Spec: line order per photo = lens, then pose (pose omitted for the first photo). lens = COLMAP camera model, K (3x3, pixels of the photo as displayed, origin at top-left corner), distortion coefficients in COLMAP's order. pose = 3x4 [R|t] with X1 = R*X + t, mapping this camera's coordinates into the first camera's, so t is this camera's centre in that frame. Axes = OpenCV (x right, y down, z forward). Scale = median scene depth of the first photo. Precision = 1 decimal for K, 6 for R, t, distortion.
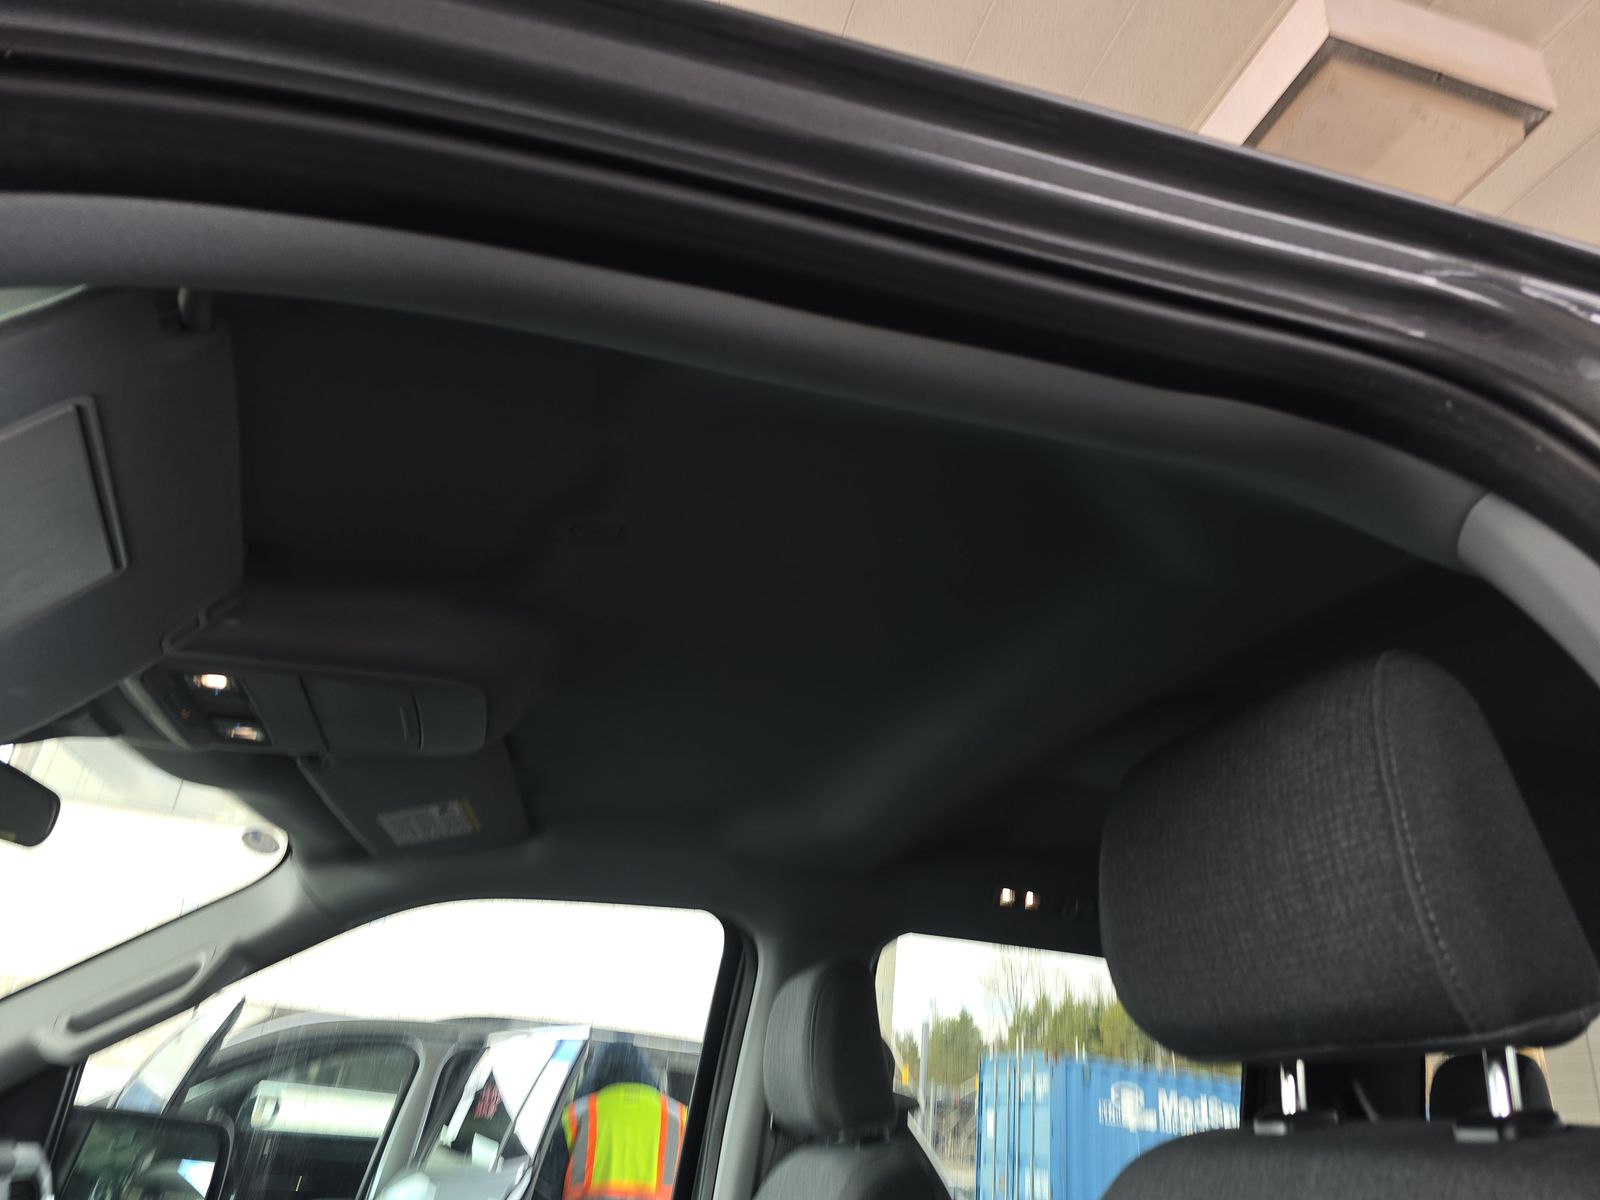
lens RADIAL K [[1083.4, 0, 825.9], [0, 1083.4, 565.7], [0, 0, 1]] dist [0.061271, -0.057643]
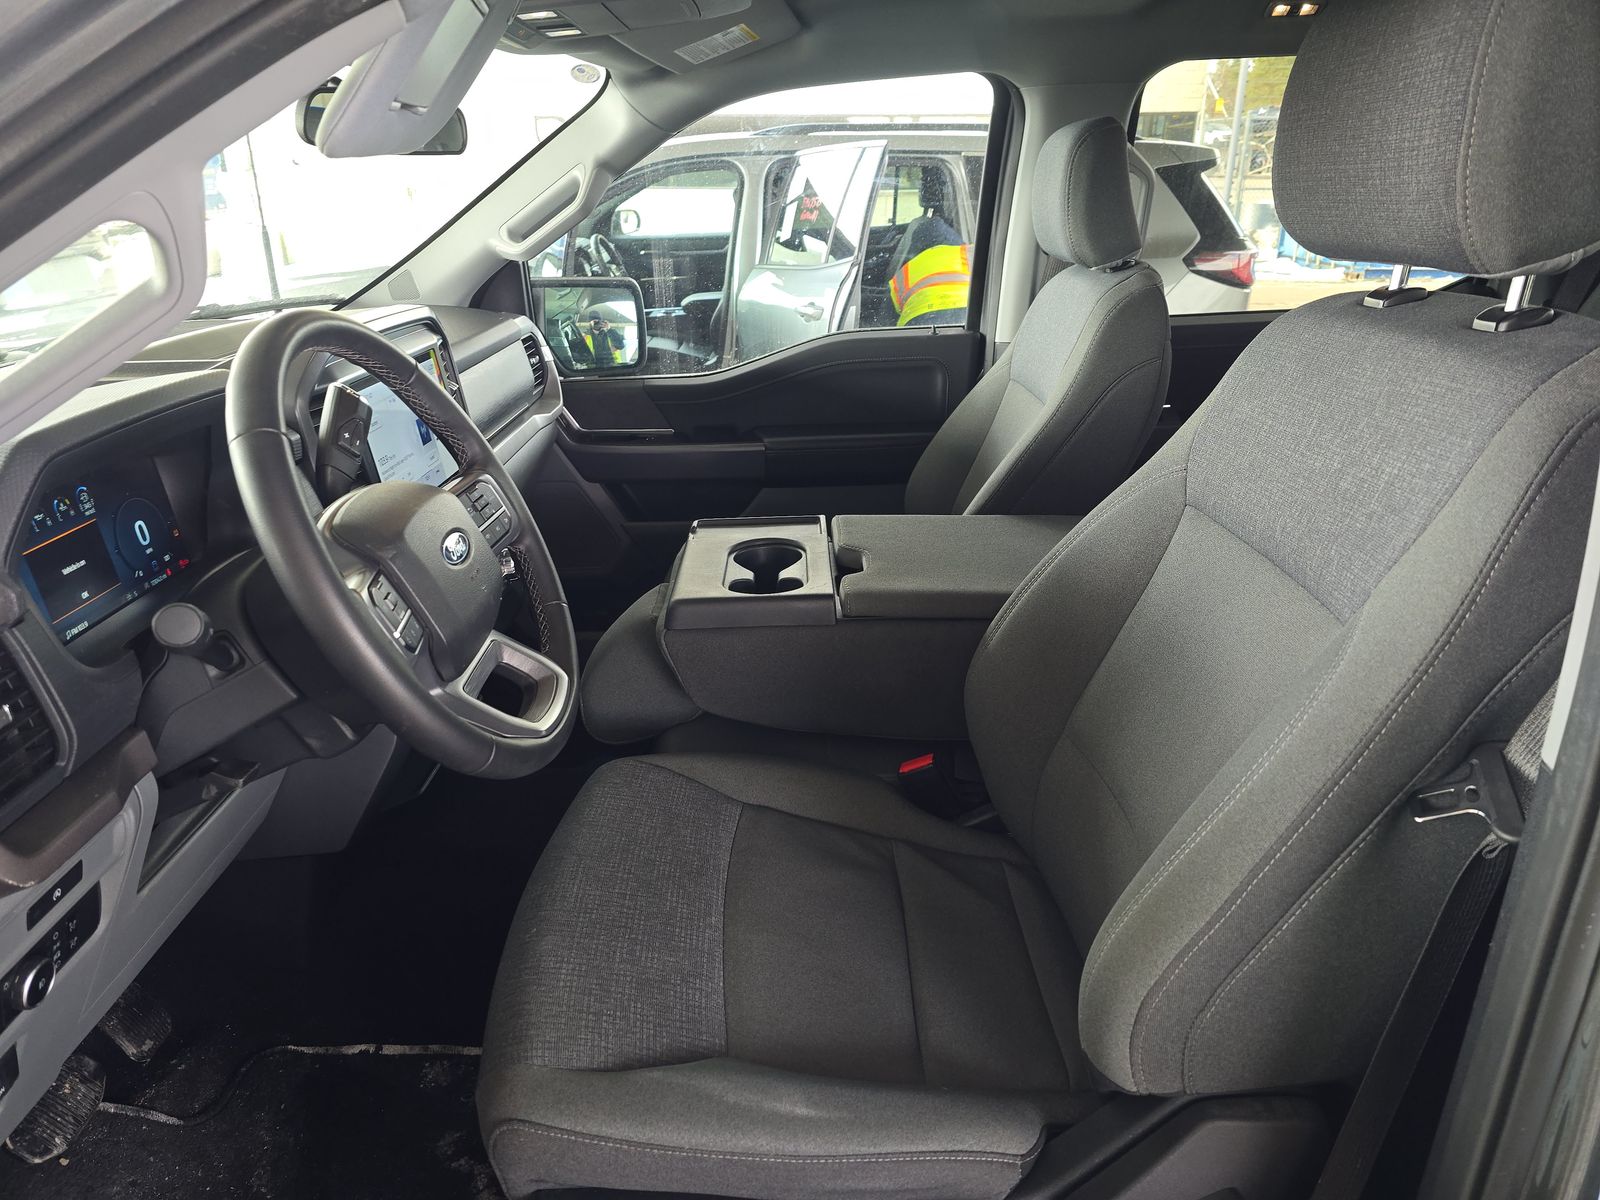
lens RADIAL K [[1083.4, 0, 806.6], [0, 1083.4, 597.9], [0, 0, 1]] dist [0.061271, -0.057643]
pose [[0.958590, 0.000317, -0.284790, 0.041848], [0.210232, 0.673792, 0.708383, -0.136833], [0.192113, -0.738921, 0.645824, -0.113310]]
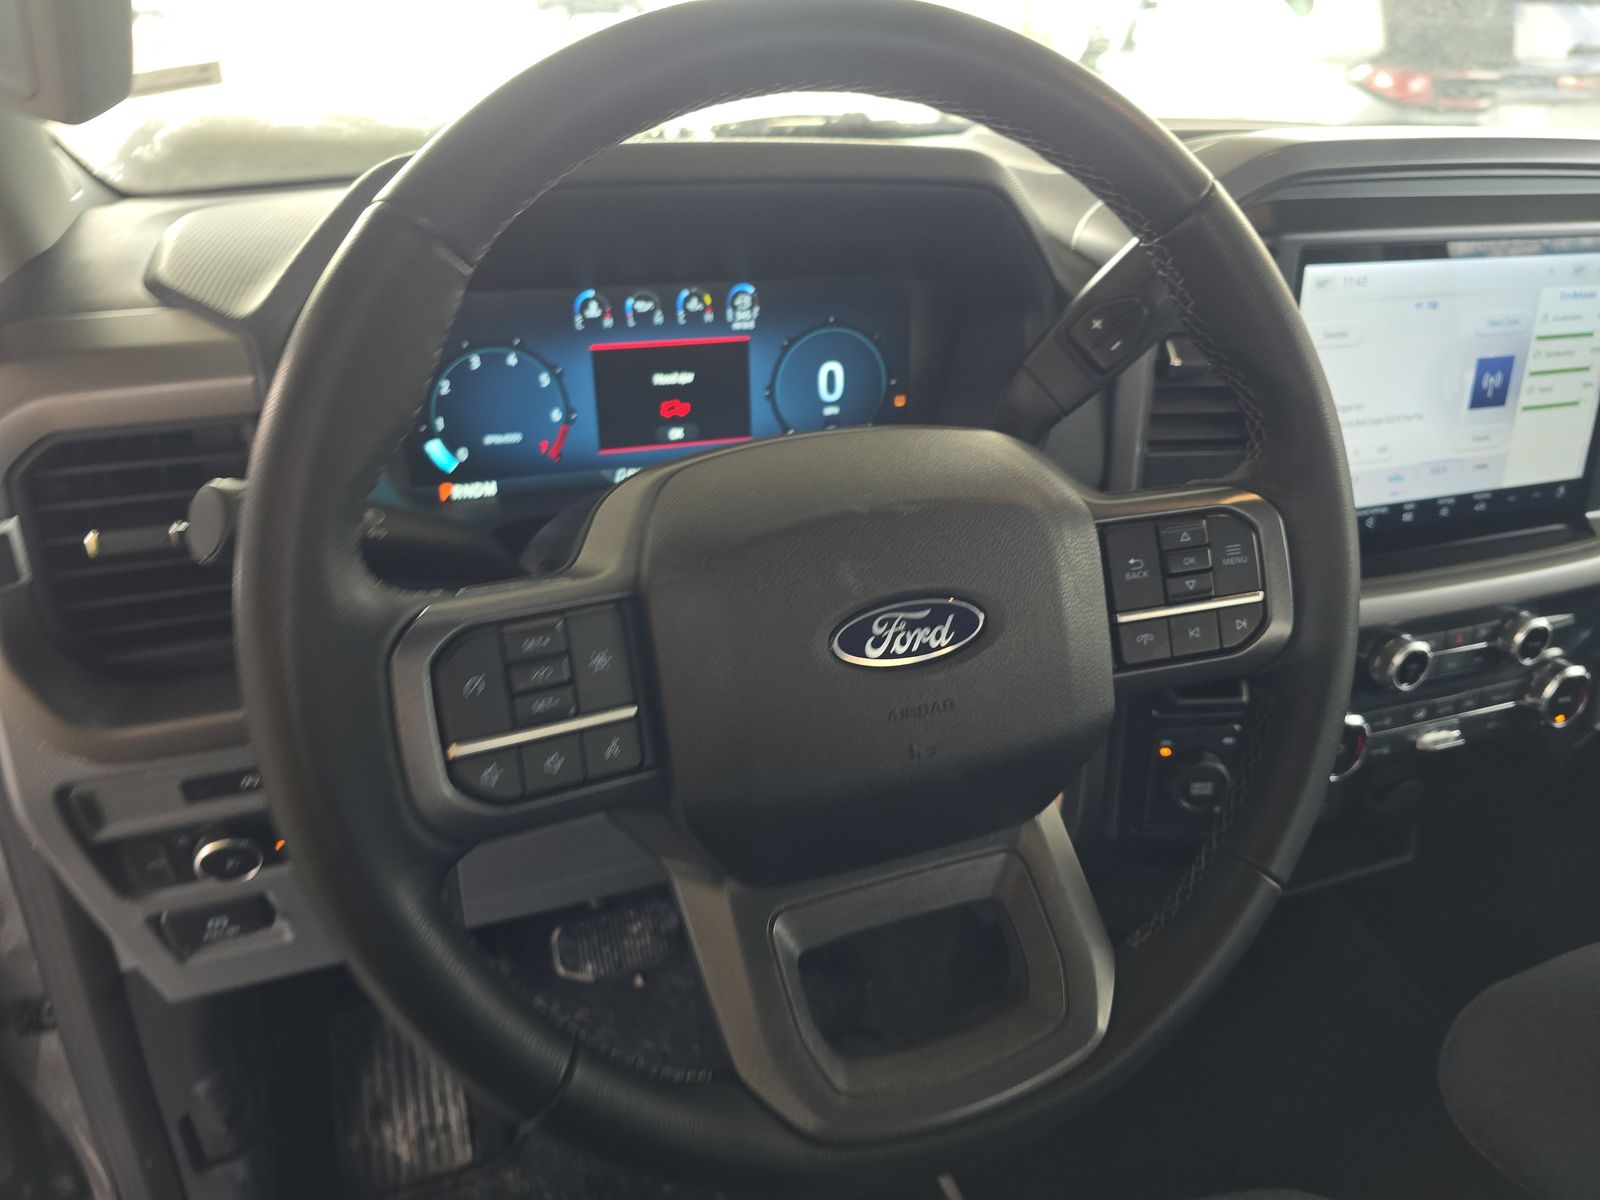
lens RADIAL K [[1083.4, 0, 822.6], [0, 1083.4, 598.7], [0, 0, 1]] dist [0.061271, -0.057643]
pose [[0.106395, 0.392031, -0.913779, -0.080610], [0.425096, 0.812842, 0.398222, 0.088469], [0.898873, -0.430813, -0.080168, 0.219058]]
